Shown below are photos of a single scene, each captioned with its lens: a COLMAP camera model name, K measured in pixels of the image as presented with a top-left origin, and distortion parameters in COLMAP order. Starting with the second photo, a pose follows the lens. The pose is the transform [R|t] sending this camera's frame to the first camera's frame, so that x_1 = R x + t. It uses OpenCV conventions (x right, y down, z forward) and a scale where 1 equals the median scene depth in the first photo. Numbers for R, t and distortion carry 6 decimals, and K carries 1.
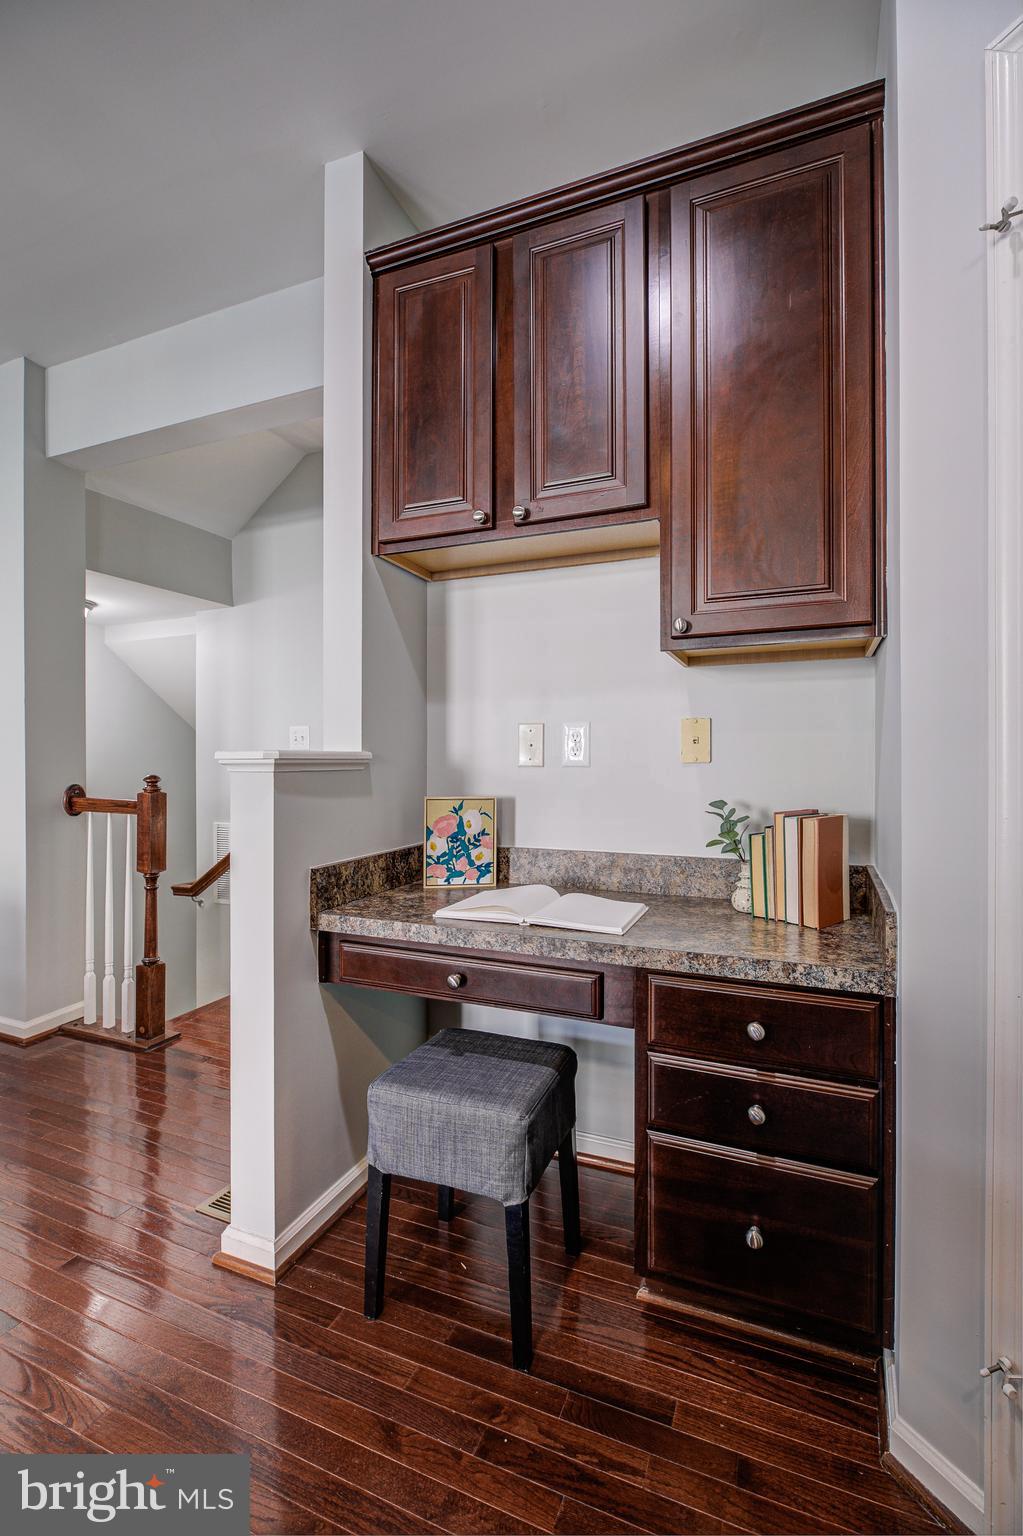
lens RADIAL K [[702.5, 0, 510.2], [0, 702.5, 759.4], [0, 0, 1]] dist [-0.004947, -0.000617]
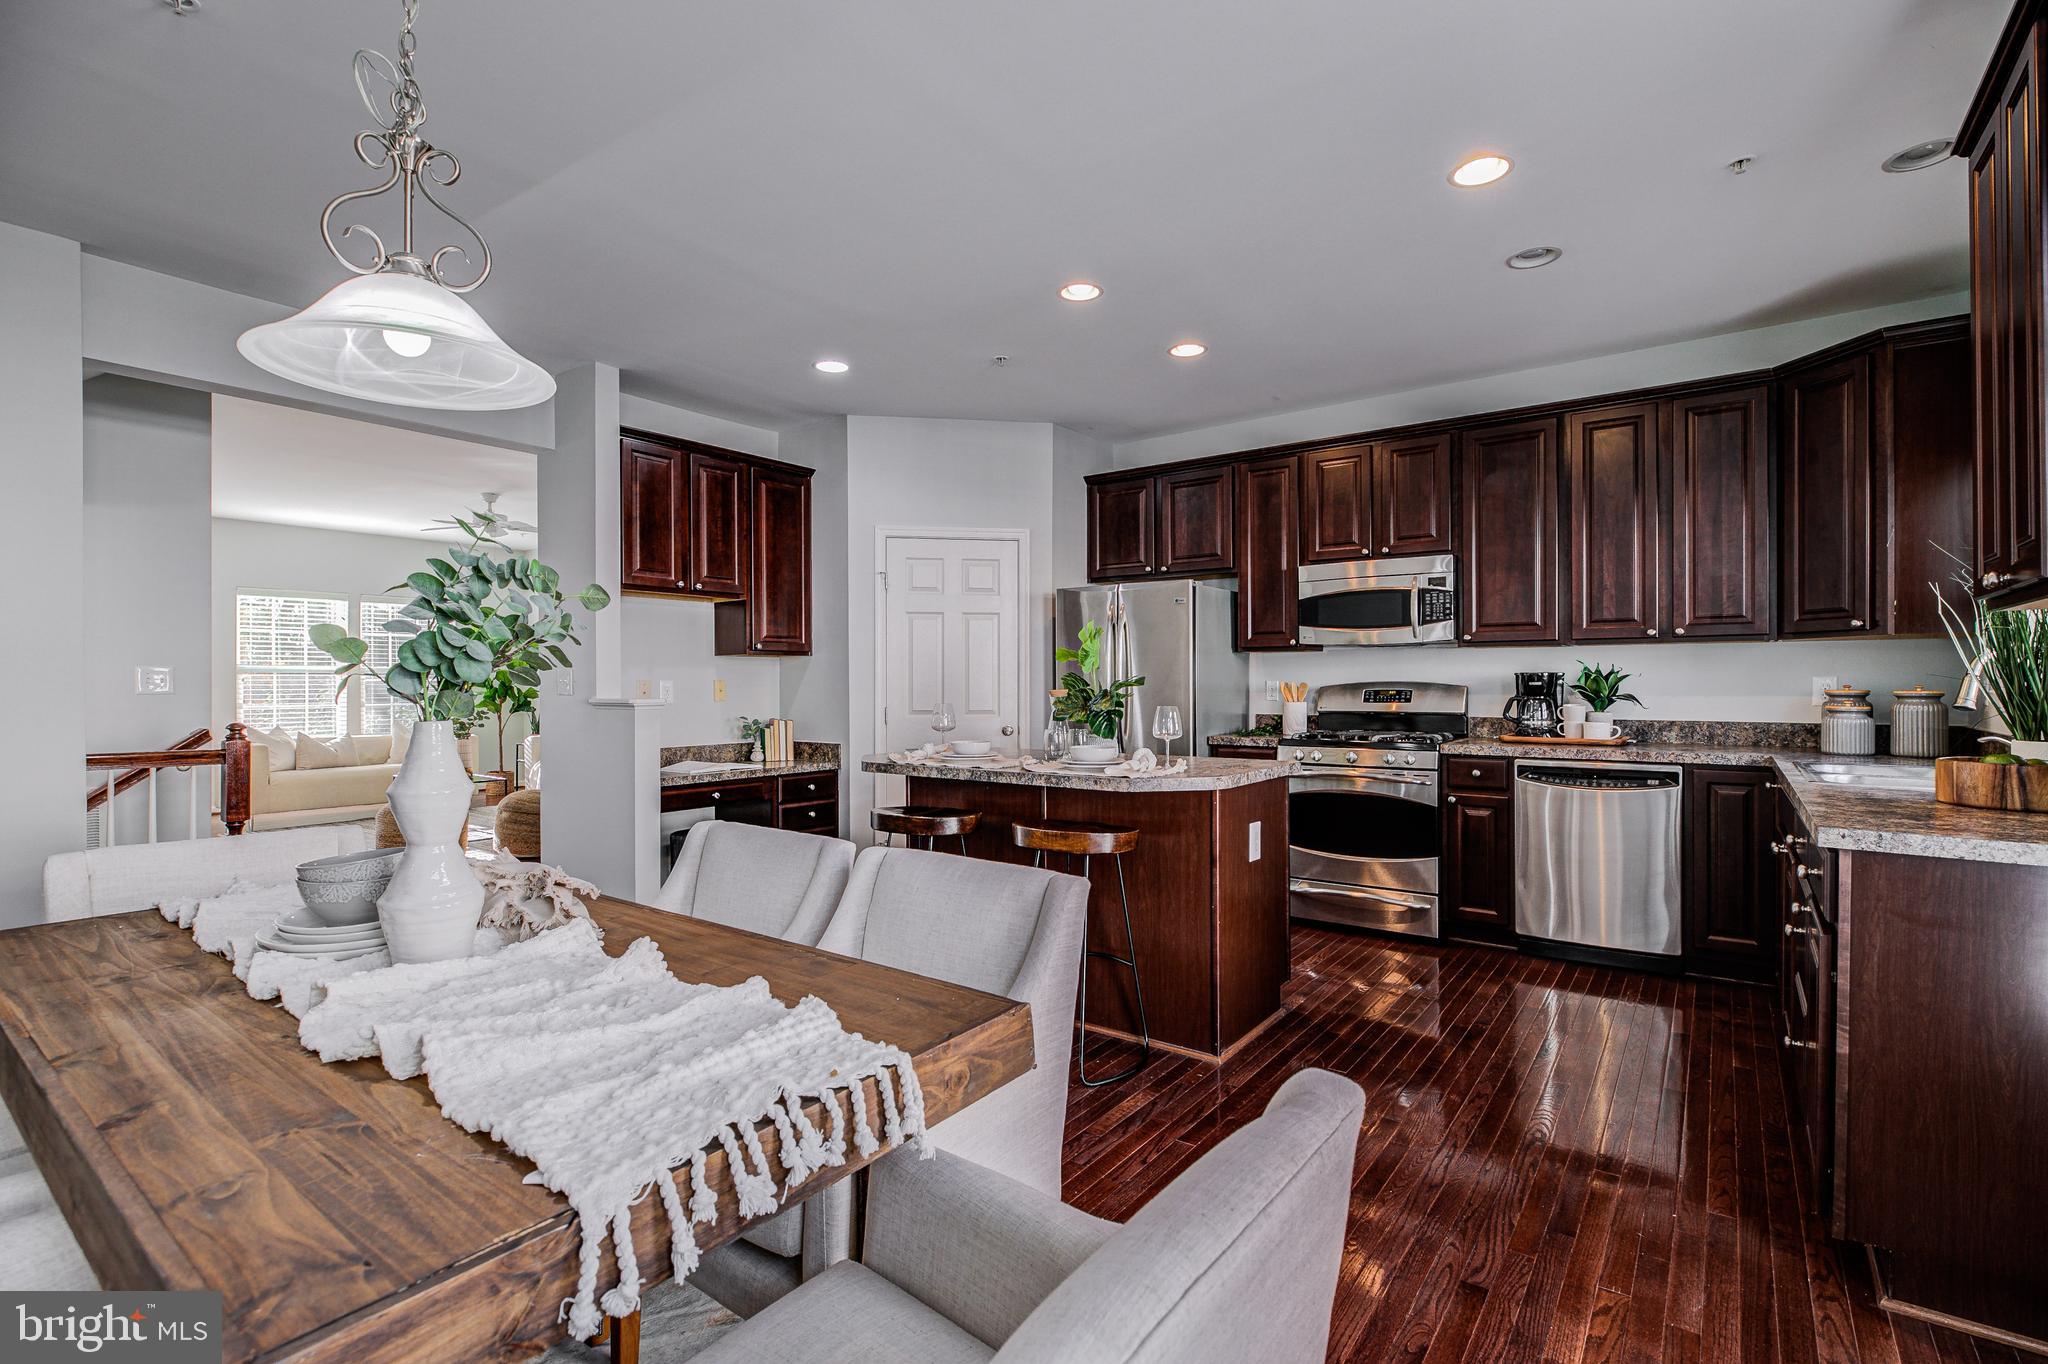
lens RADIAL K [[936.6, 0, 1041.3], [0, 936.6, 683.9], [0, 0, 1]] dist [-0.004947, -0.000617]
pose [[0.223608, -0.000252, 0.974679, -2.526024], [0.003975, 0.999992, -0.000654, -0.044852], [-0.974671, 0.004021, 0.223607, -0.665229]]
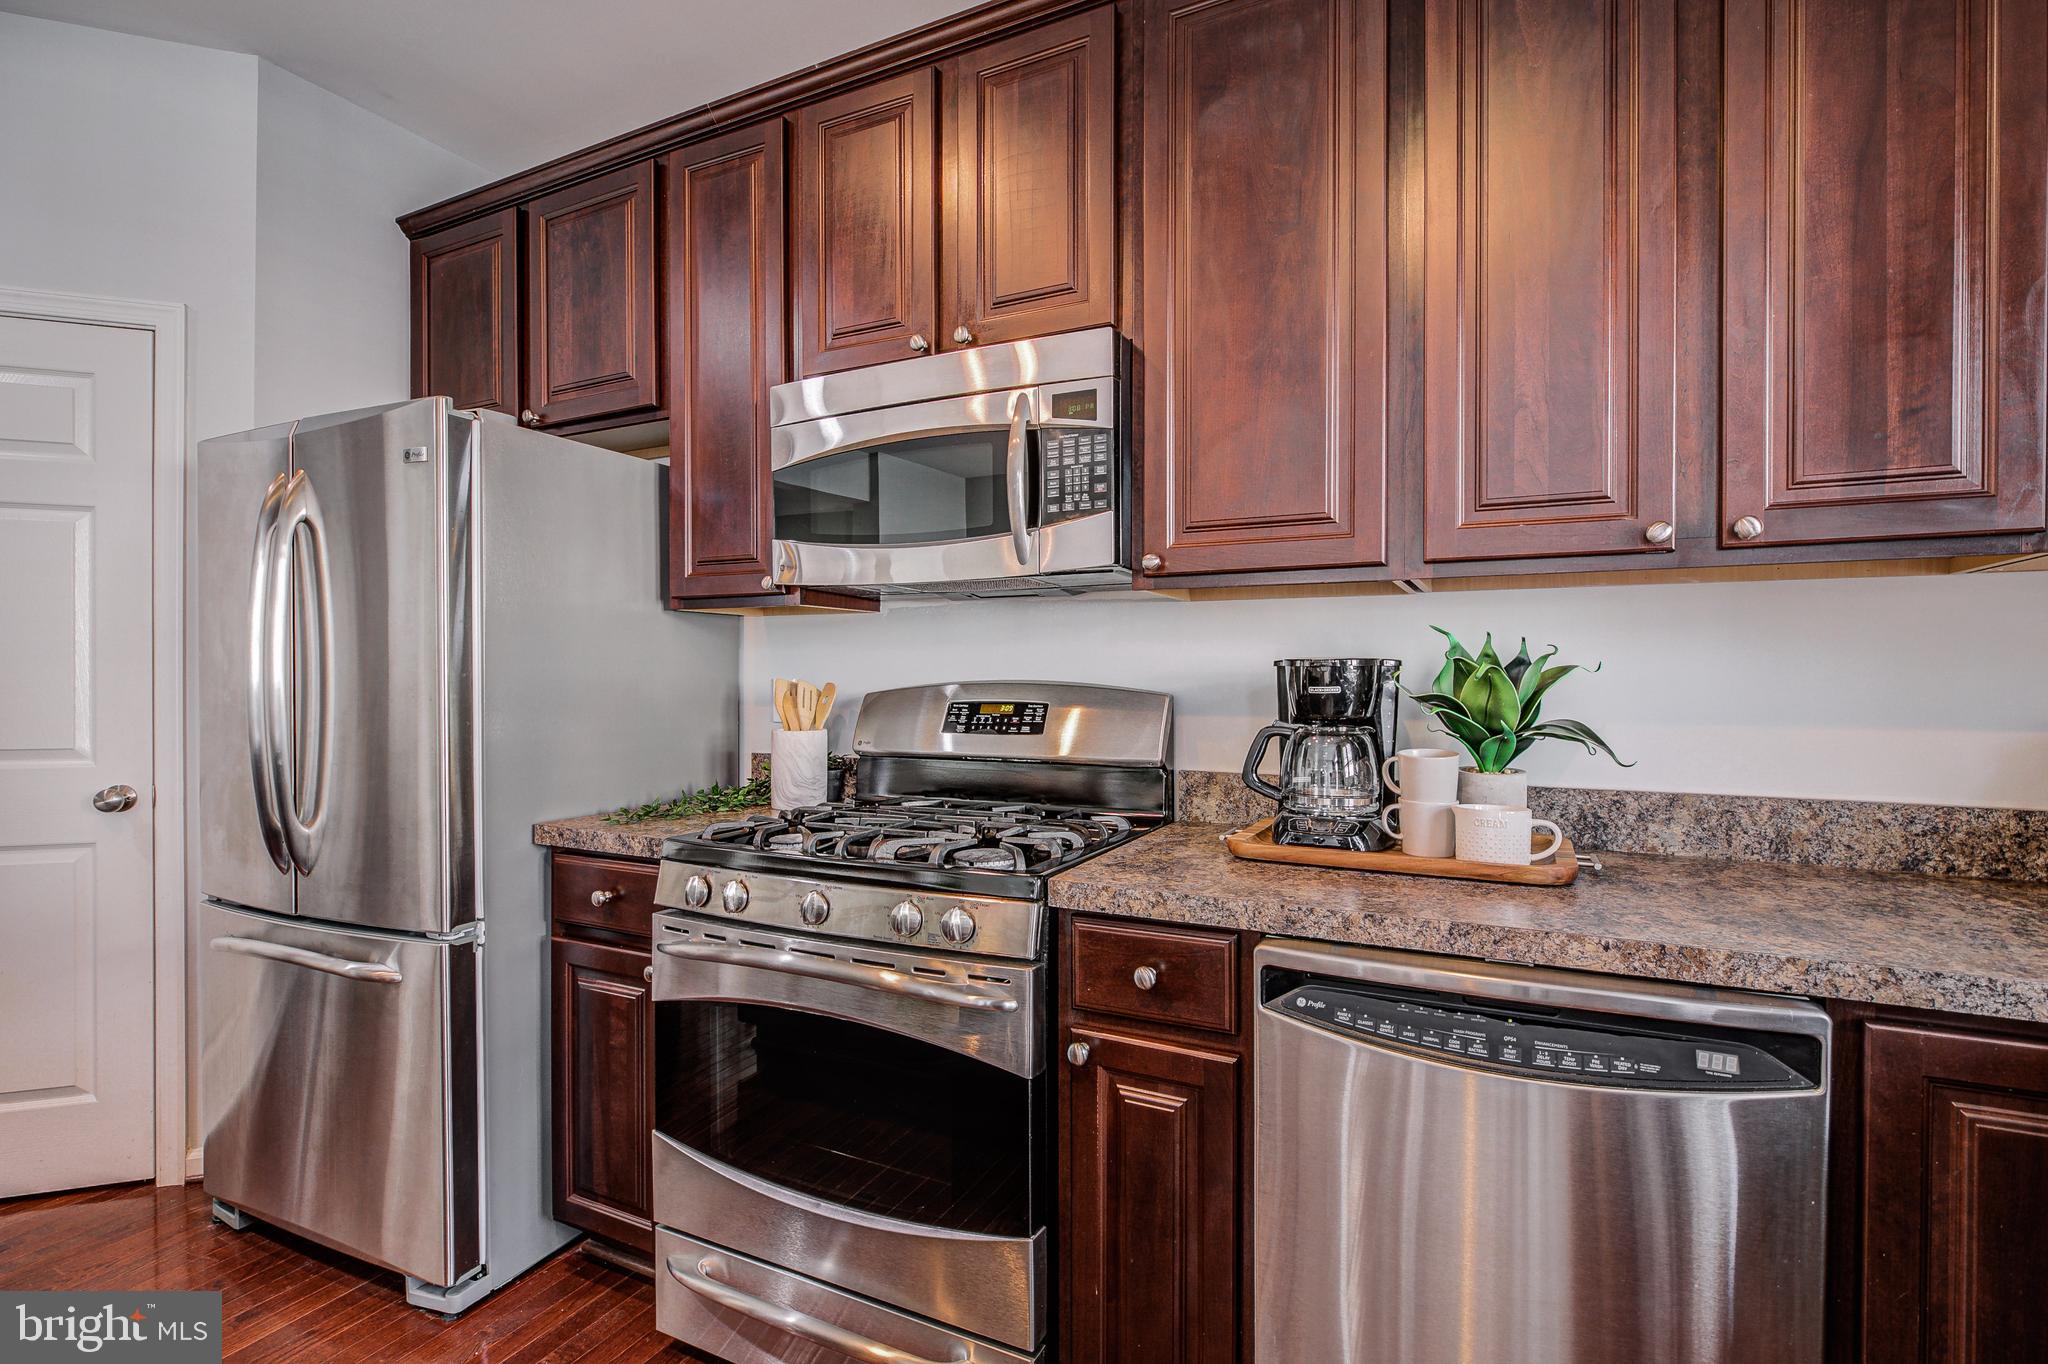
lens RADIAL K [[936.6, 0, 1060.3], [0, 936.6, 684.8], [0, 0, 1]] dist [-0.004947, -0.000617]
pose [[0.036022, -0.002732, 0.999347, -0.669888], [-0.000718, 0.999996, 0.002759, -0.049331], [-0.999351, -0.000816, 0.036020, -1.179483]]
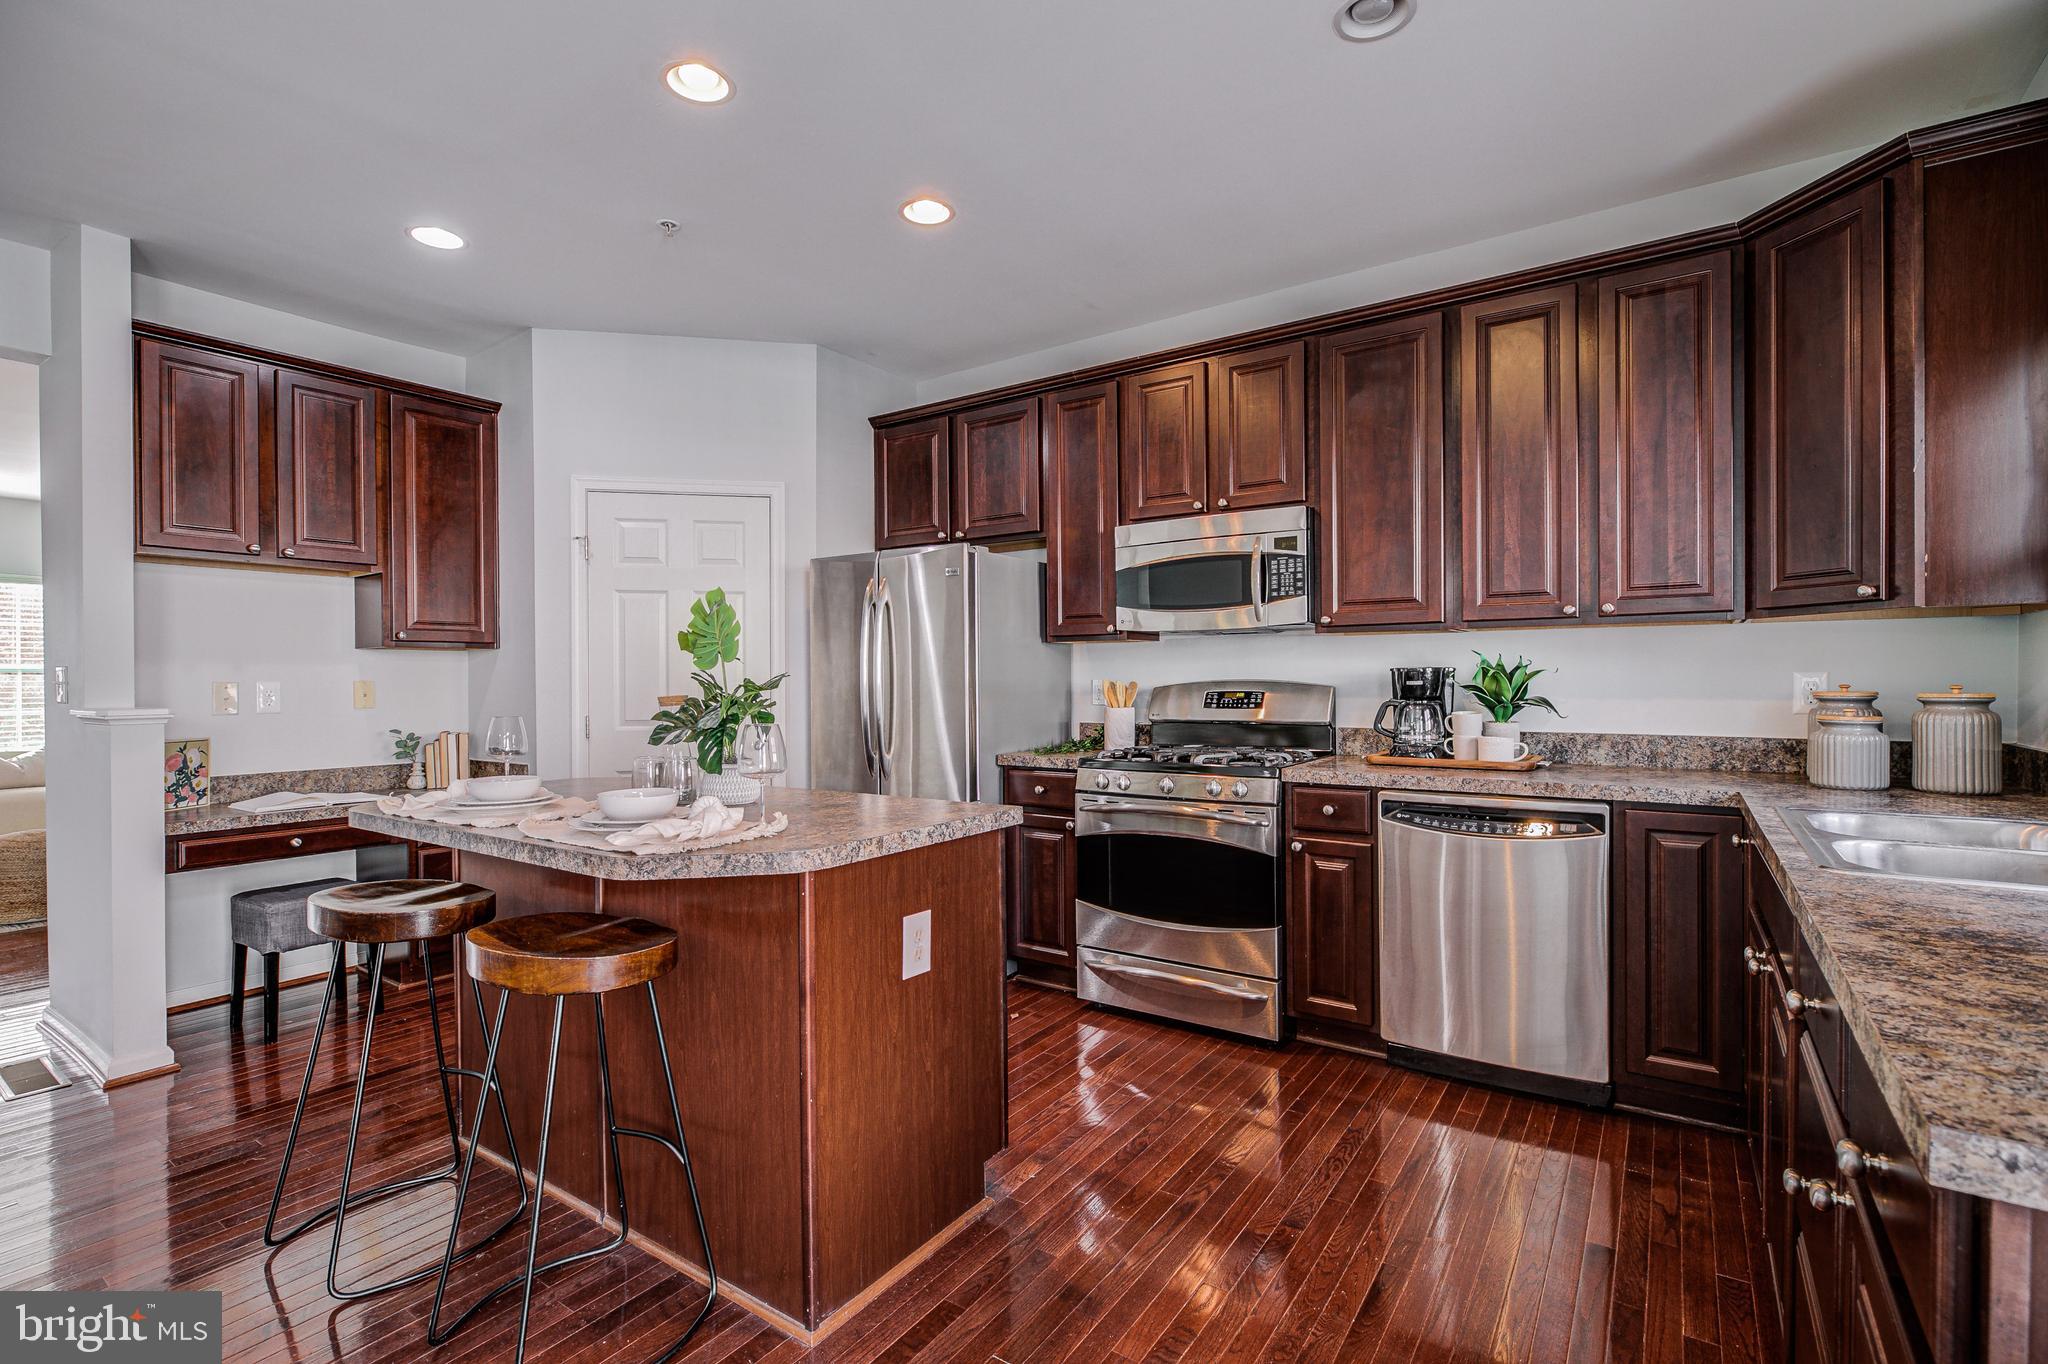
lens RADIAL K [[936.6, 0, 1041.3], [0, 936.6, 684.9], [0, 0, 1]] dist [-0.004947, -0.000617]
pose [[0.189668, -0.003596, 0.981842, -1.695025], [0.007031, 0.999973, 0.002304, -0.047482], [-0.981823, 0.006467, 0.189689, -1.030646]]
